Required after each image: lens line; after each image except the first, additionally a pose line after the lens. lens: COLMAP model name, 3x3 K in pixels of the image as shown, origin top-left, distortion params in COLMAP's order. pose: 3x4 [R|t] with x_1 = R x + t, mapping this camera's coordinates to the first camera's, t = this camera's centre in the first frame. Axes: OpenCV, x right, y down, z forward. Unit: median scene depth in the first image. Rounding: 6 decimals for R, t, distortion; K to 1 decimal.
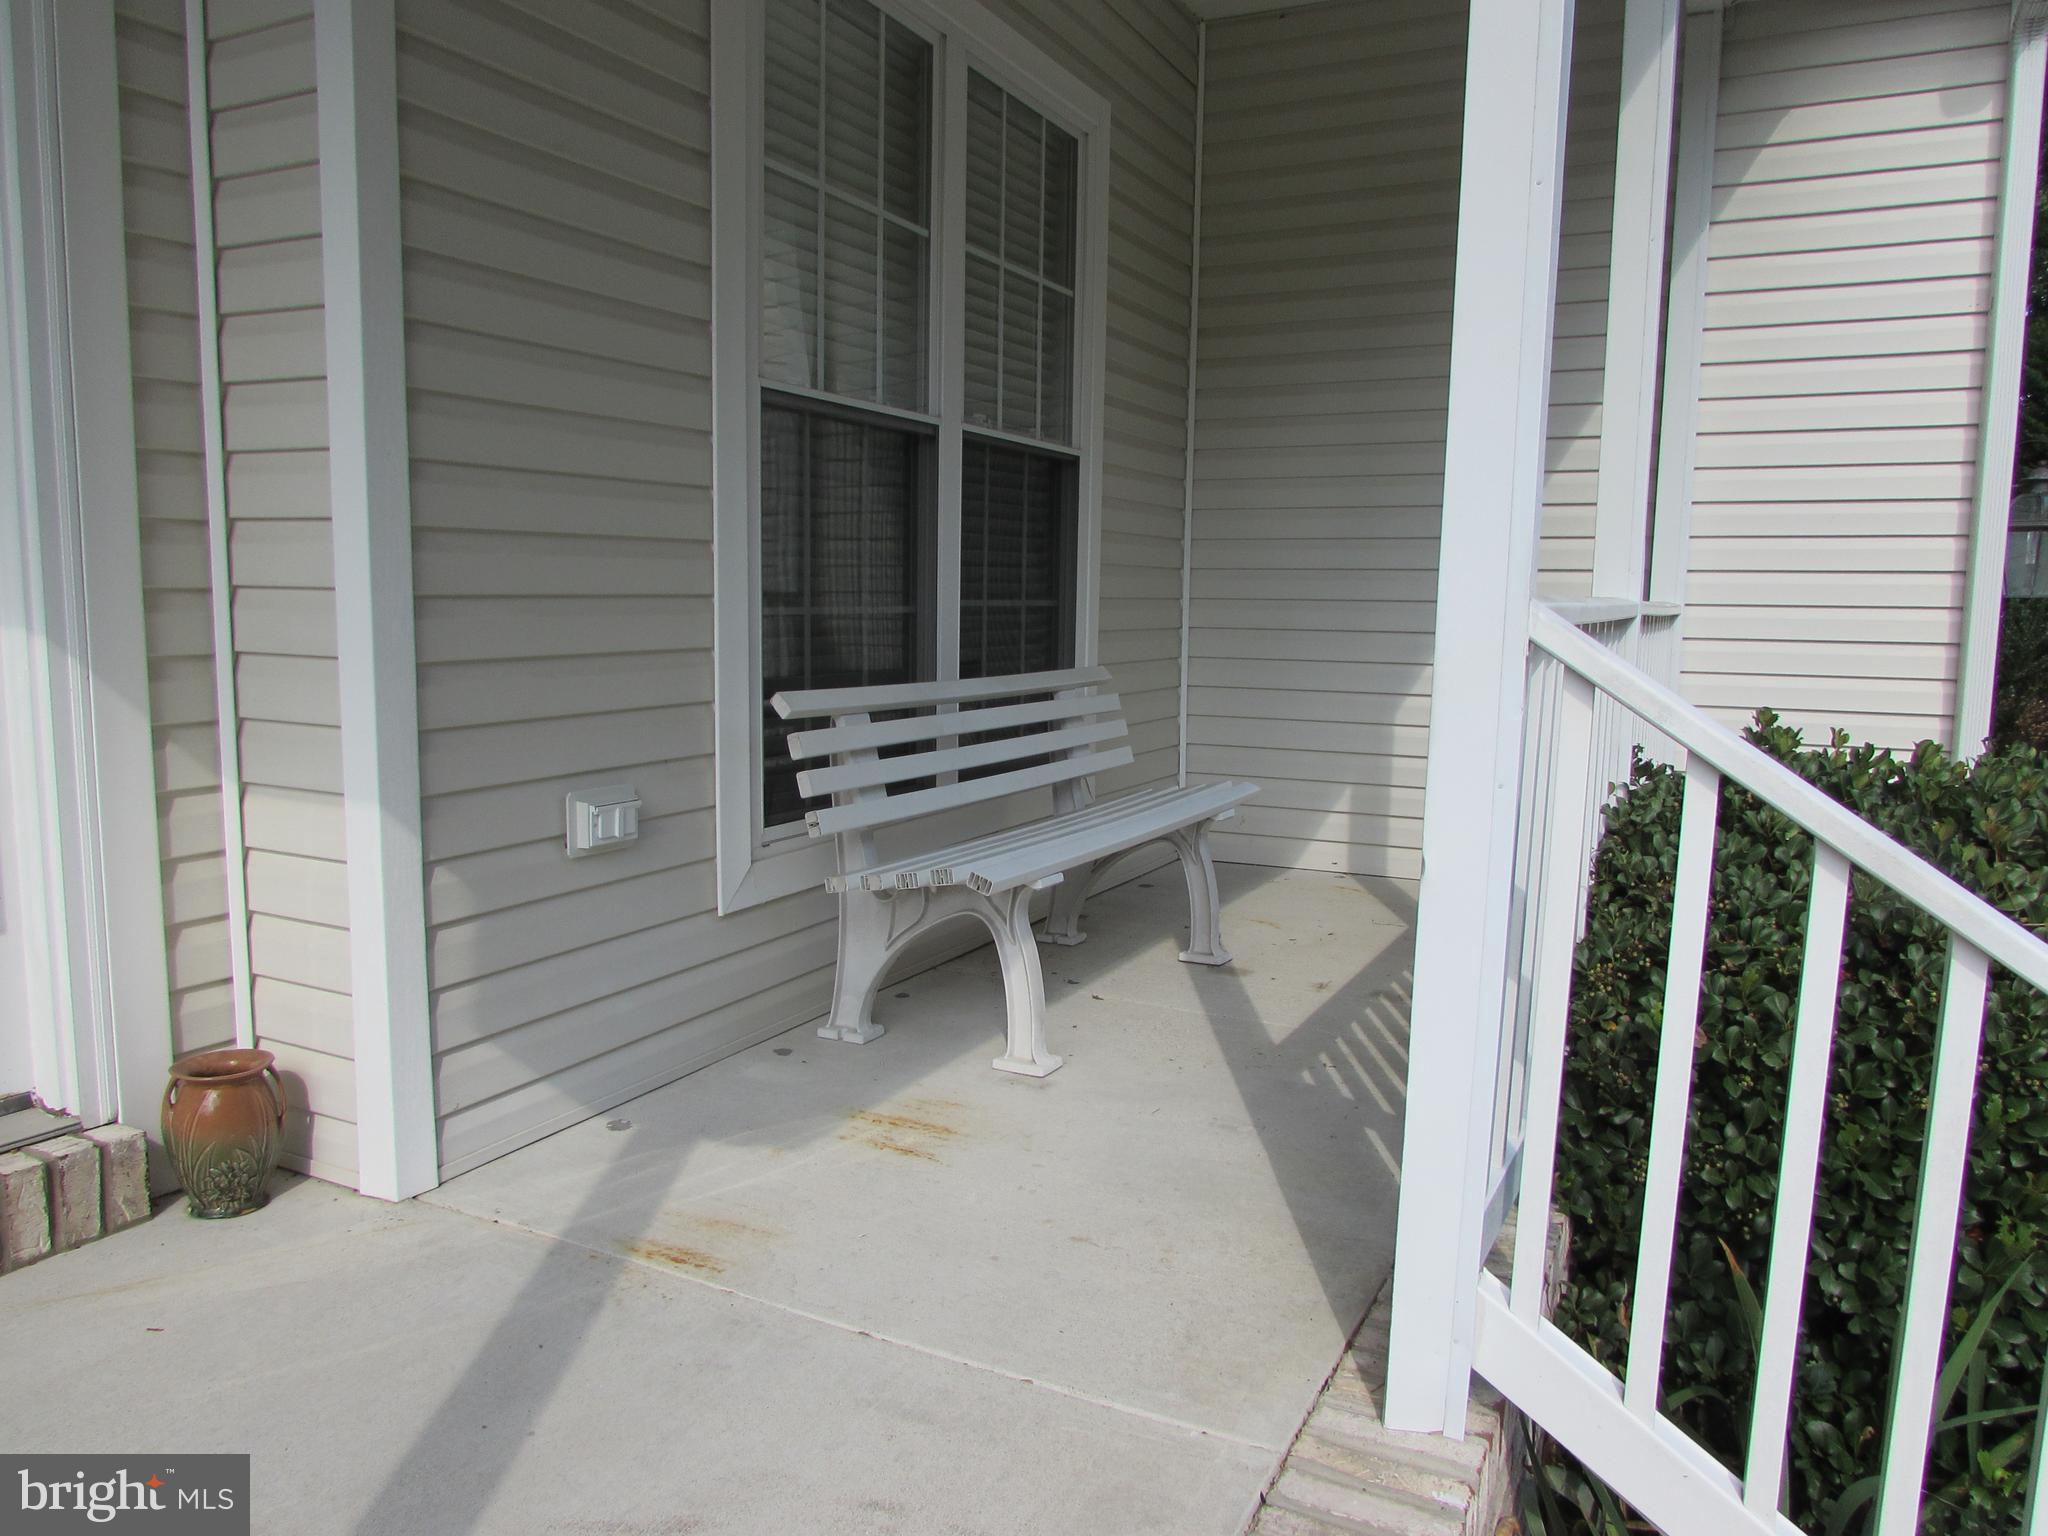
lens RADIAL K [[1444.1, 0, 1023.4], [0, 1444.1, 766.3], [0, 0, 1]] dist [-0.045597, 0.015788]
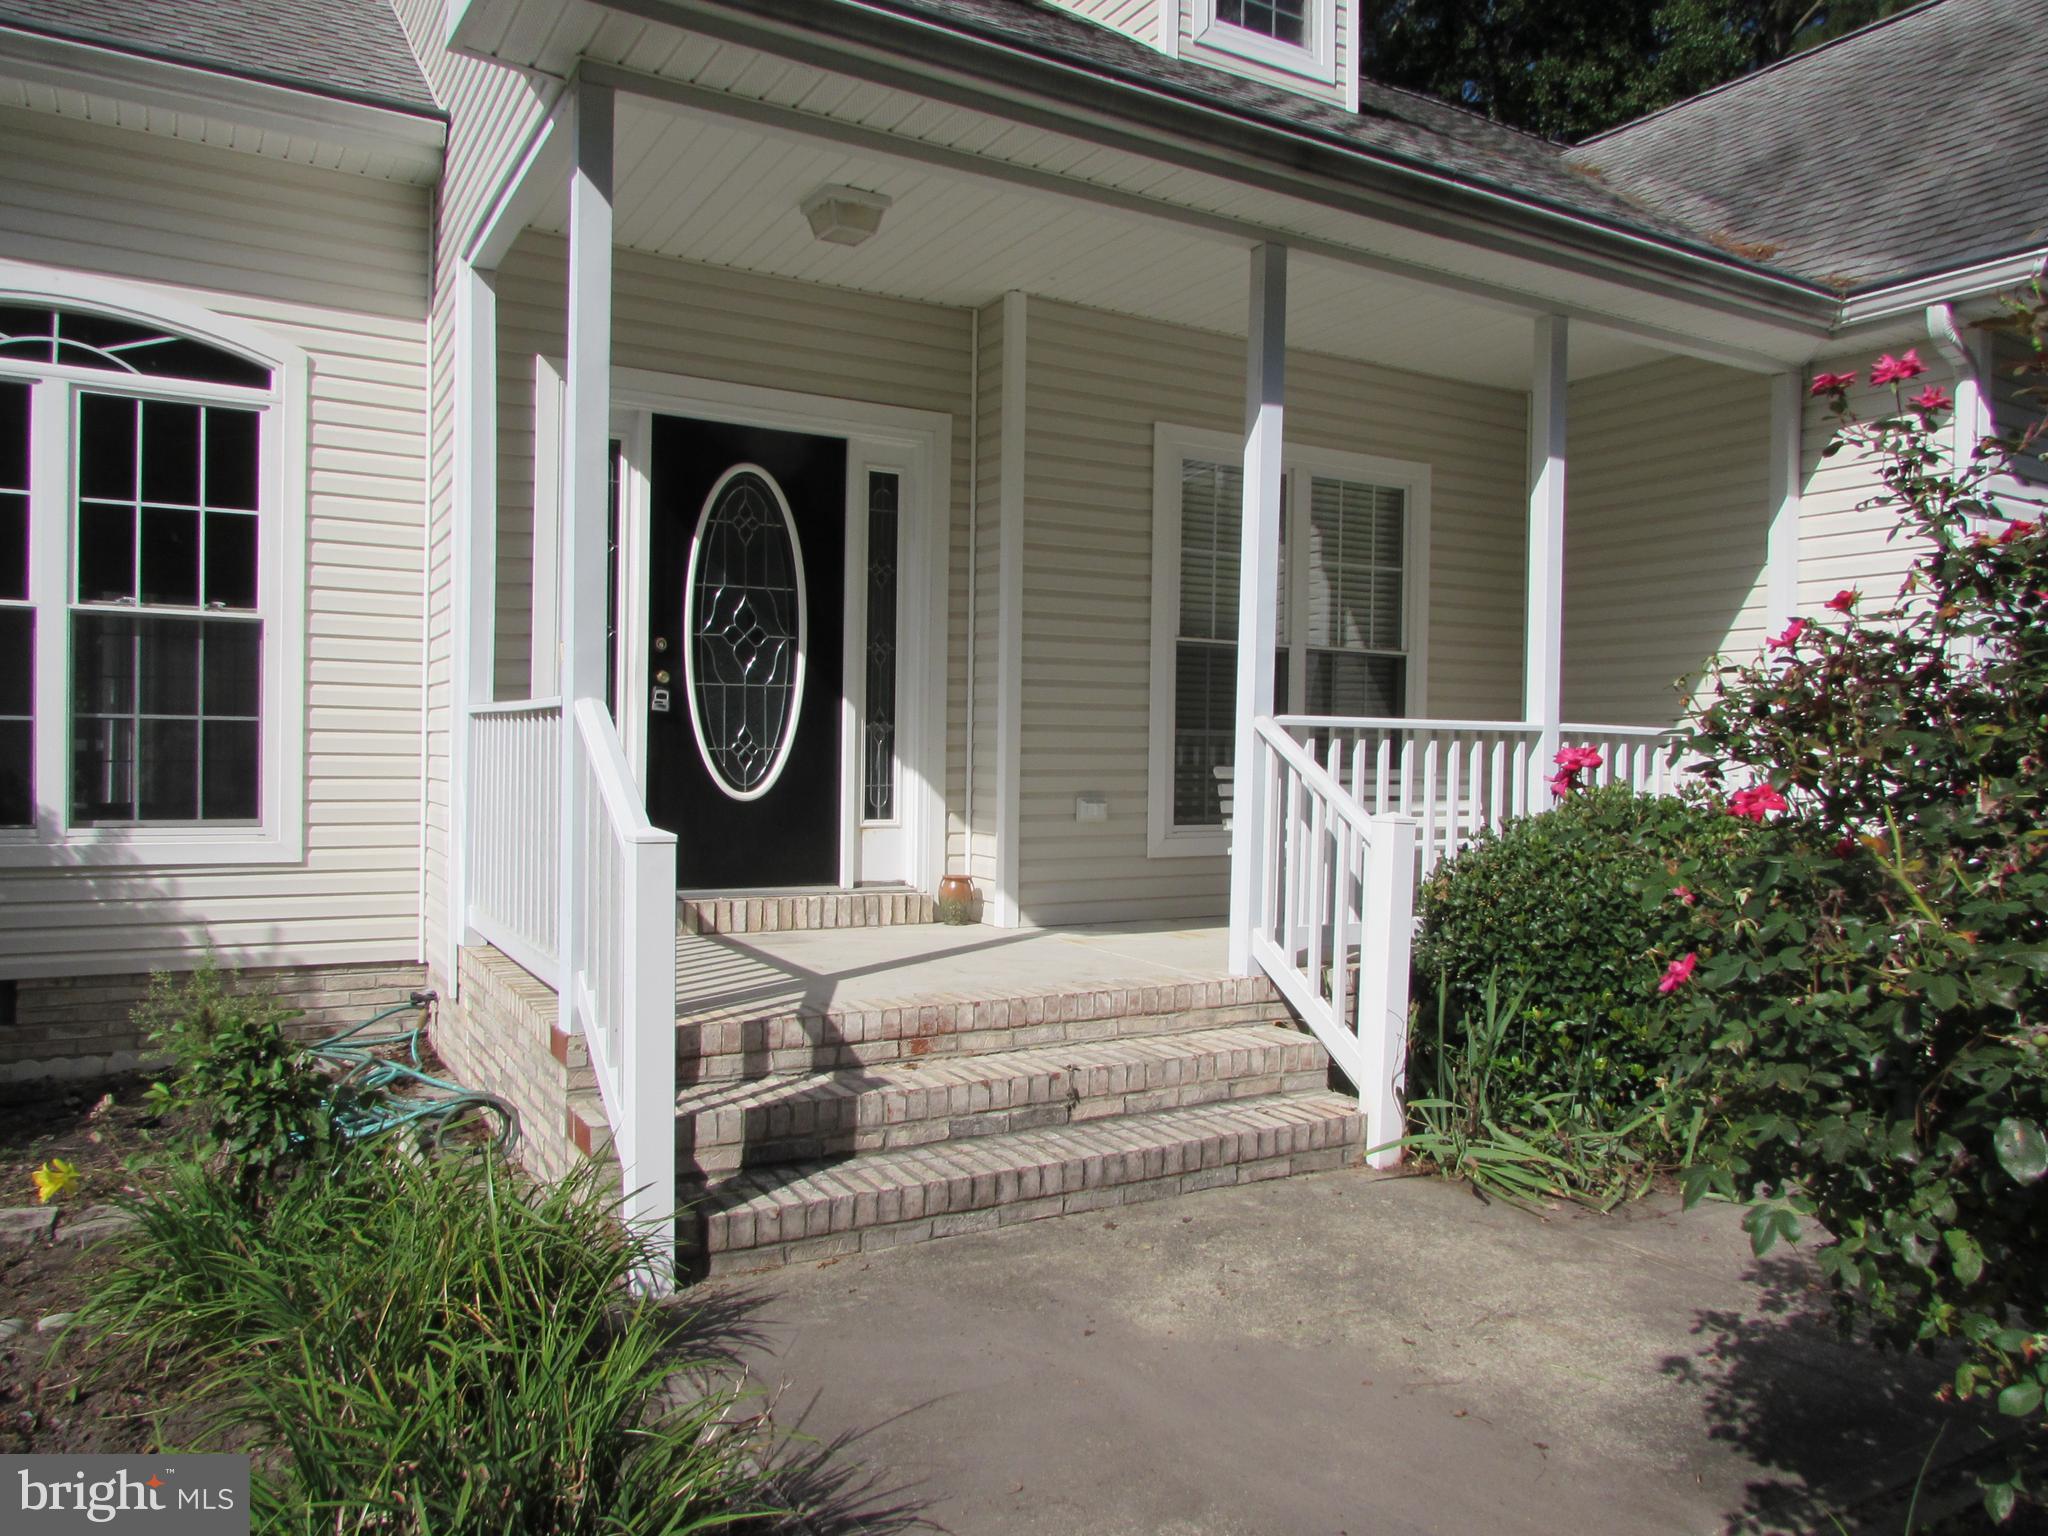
lens RADIAL K [[1444.1, 0, 1023.3], [0, 1444.1, 769.6], [0, 0, 1]] dist [-0.045597, 0.015788]
pose [[0.840431, 0.006429, -0.541880, 0.929415], [-0.066768, 0.993540, -0.091766, 0.192637], [0.537789, 0.113304, 0.835431, -1.159057]]
